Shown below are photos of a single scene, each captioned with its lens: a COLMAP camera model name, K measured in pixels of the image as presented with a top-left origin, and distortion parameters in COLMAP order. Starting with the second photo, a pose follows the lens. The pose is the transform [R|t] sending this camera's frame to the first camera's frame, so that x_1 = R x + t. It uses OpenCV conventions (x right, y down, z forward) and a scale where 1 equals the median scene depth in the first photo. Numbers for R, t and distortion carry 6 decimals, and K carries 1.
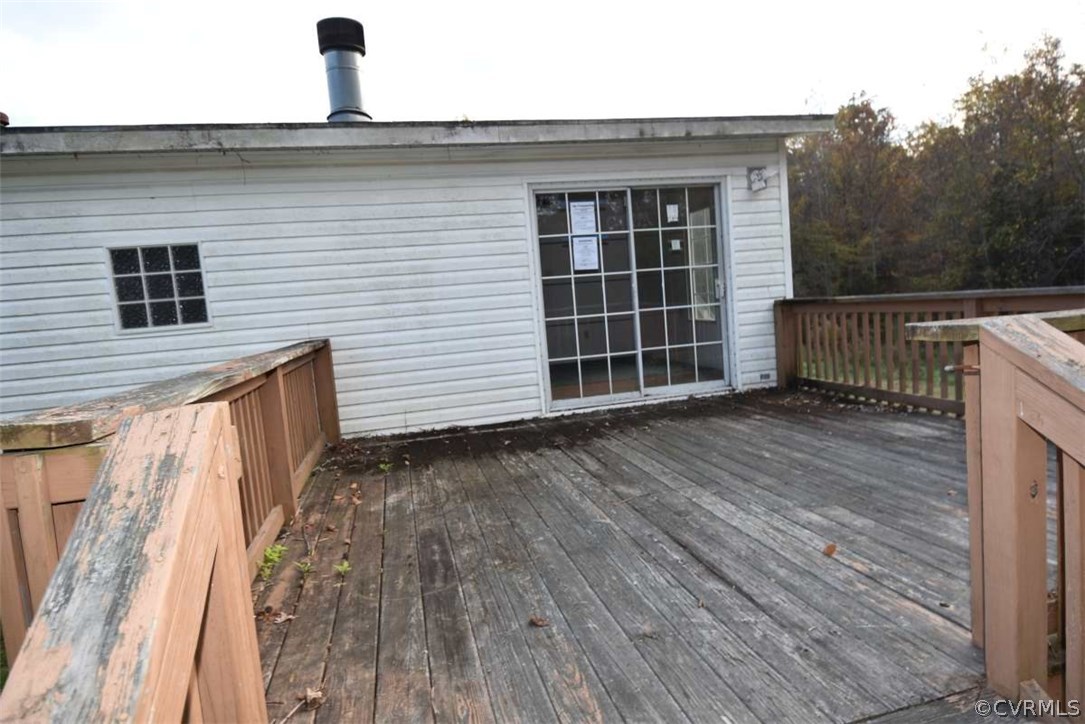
lens RADIAL K [[642.2, 0, 550.9], [0, 642.2, 356.4], [0, 0, 1]] dist [-0.000610, 0.001208]
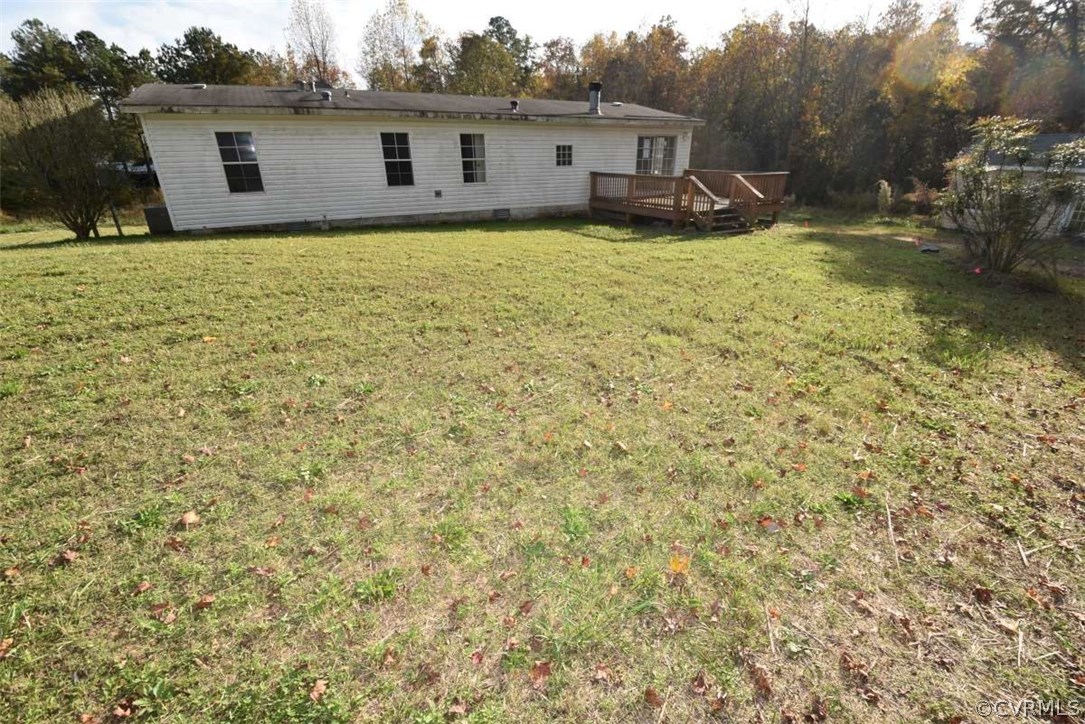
lens RADIAL K [[477.9, 0, 541.9], [0, 477.9, 368.5], [0, 0, 1]] dist [0.001469, -0.012702]
pose [[0.961757, -0.039910, 0.270982, -1.440700], [-0.049890, 0.947253, 0.316581, 0.198905], [-0.269323, -0.317993, 0.909035, -1.959555]]
